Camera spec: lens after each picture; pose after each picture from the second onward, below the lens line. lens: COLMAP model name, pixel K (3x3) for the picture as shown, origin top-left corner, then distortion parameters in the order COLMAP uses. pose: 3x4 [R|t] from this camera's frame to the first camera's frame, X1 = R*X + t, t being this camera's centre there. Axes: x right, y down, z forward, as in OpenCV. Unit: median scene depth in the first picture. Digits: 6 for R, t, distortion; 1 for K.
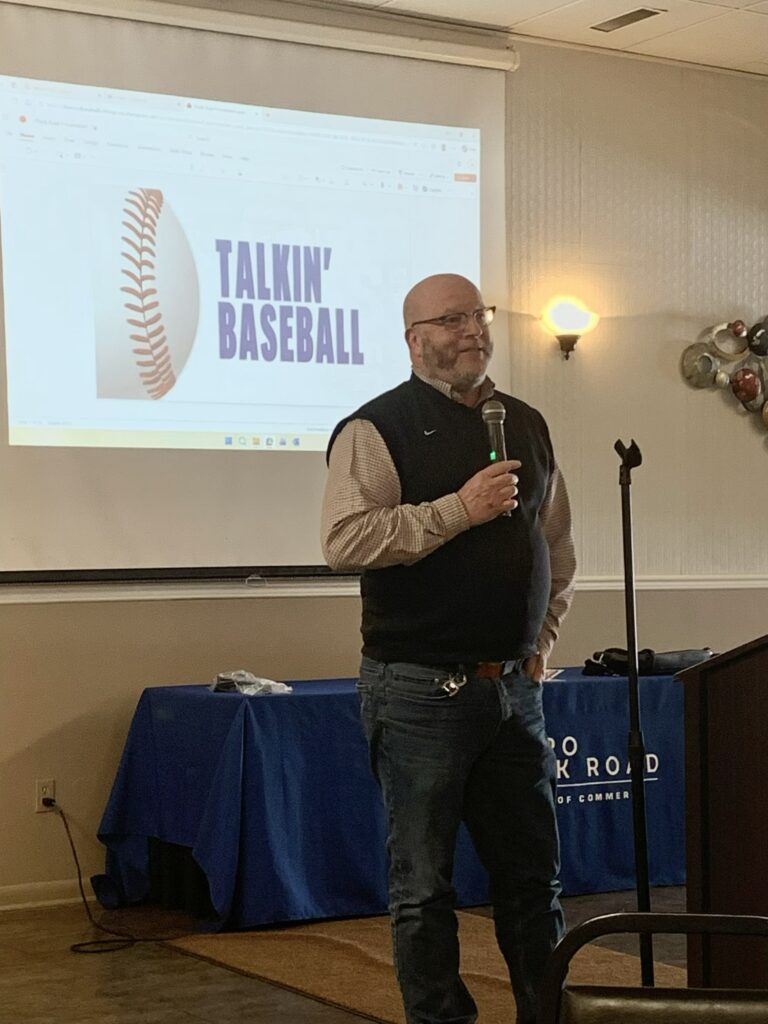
lens RADIAL K [[2241.8, 0, 385.8], [0, 2241.8, 513.3], [0, 0, 1]] dist [0.044418, 0.000000]
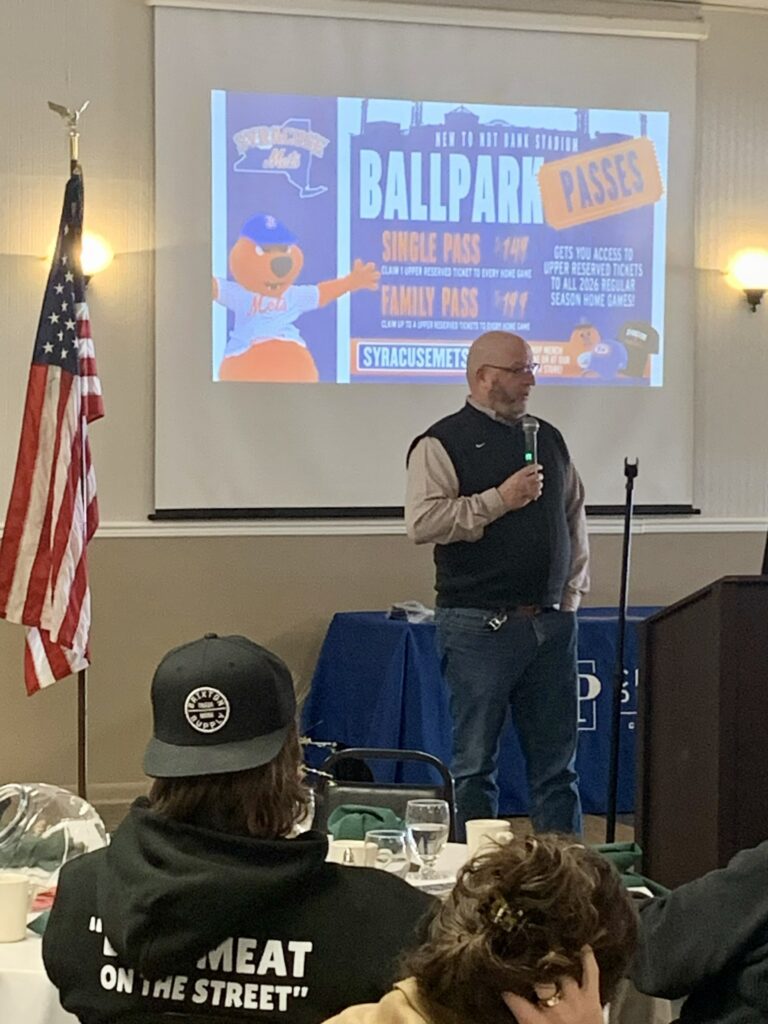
lens RADIAL K [[3064.6, 0, 383.7], [0, 3064.6, 511.9], [0, 0, 1]] dist [-0.027679, 0.000000]
pose [[0.986230, 0.022114, -0.163895, 0.255472], [-0.014114, 0.998659, 0.049815, -0.076829], [0.164777, -0.046816, 0.985219, -0.783268]]
